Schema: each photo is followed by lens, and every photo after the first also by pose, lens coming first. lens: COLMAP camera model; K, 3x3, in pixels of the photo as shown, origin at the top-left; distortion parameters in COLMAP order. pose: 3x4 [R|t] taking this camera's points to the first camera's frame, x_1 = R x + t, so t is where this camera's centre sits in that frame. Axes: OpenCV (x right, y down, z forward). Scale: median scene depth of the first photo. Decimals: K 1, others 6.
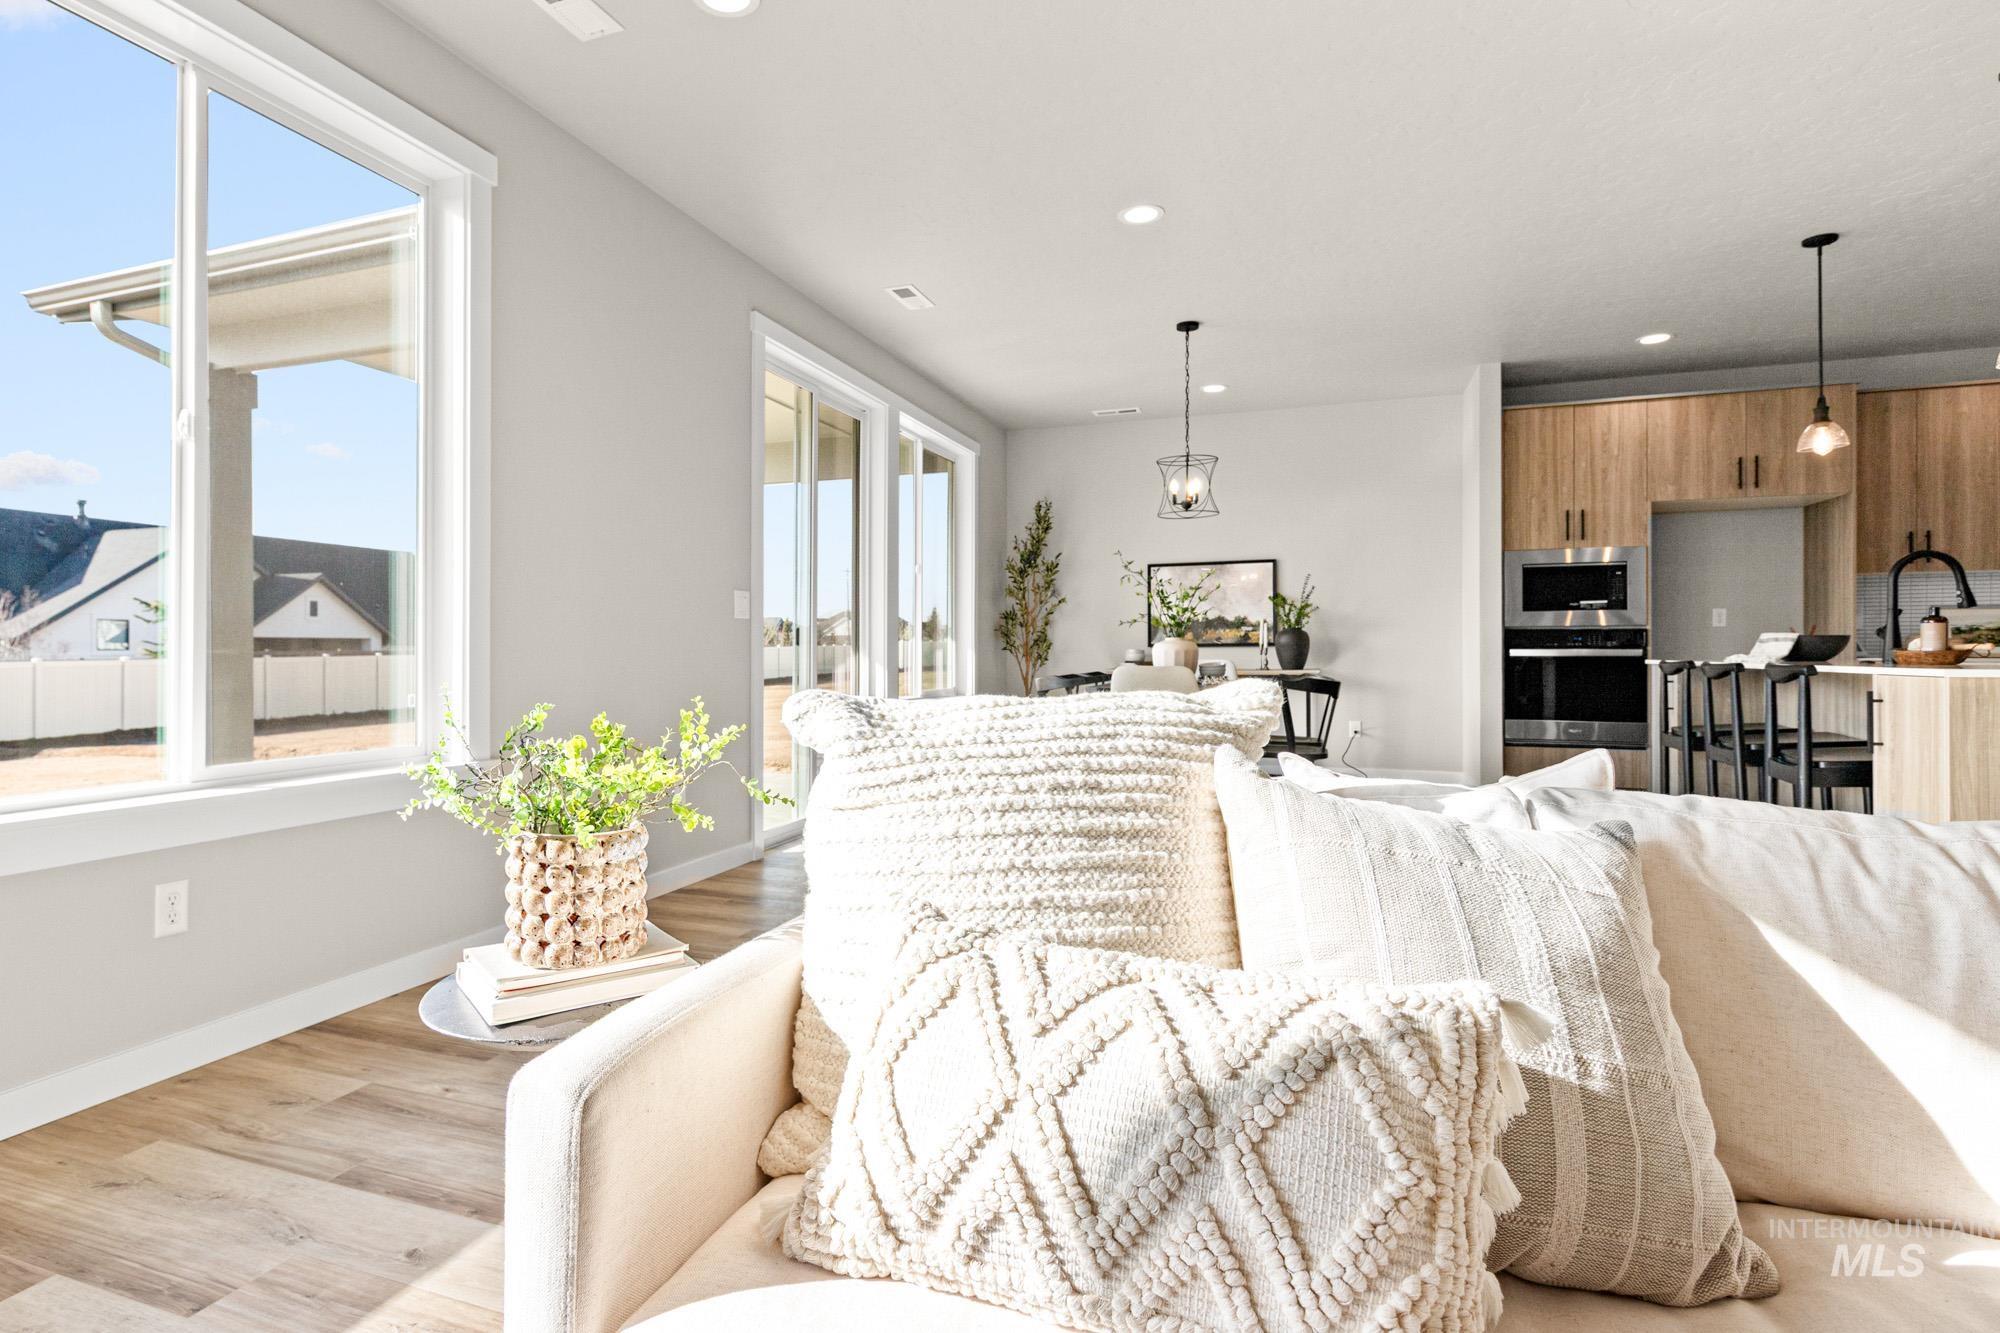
lens RADIAL K [[1065.1, 0, 901.2], [0, 1065.1, 653.4], [0, 0, 1]] dist [-0.000649, 0.003532]
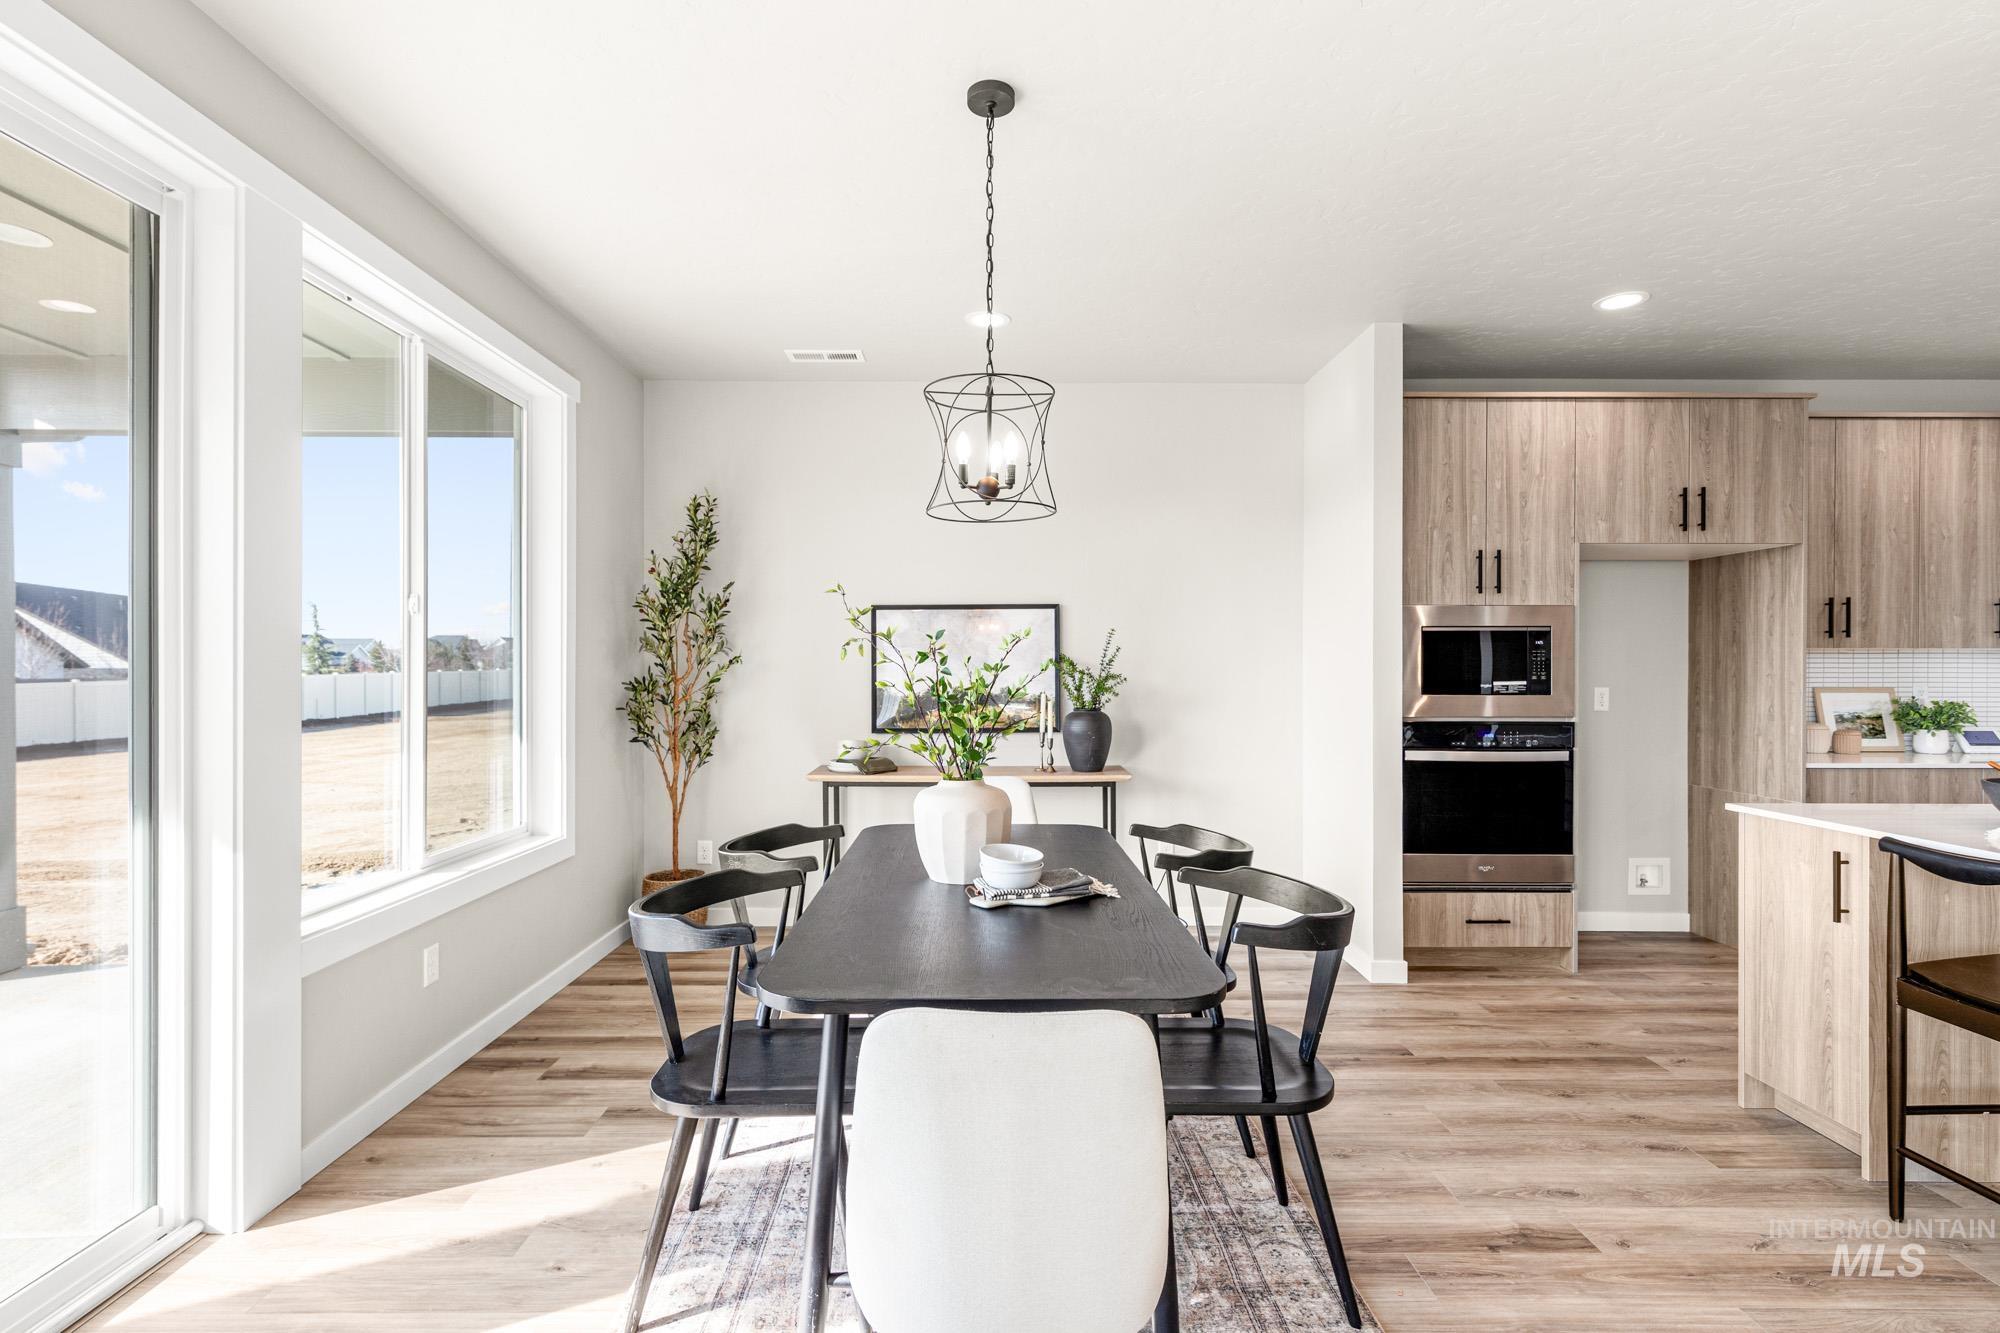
lens RADIAL K [[949.4, 0, 1006.9], [0, 949.4, 665.0], [0, 0, 1]] dist [0.009259, -0.003460]
pose [[0.920408, 0.004303, 0.390934, 0.103604], [-0.001476, 0.999971, -0.007533, -0.054588], [-0.390955, 0.006356, 0.920388, 0.553485]]
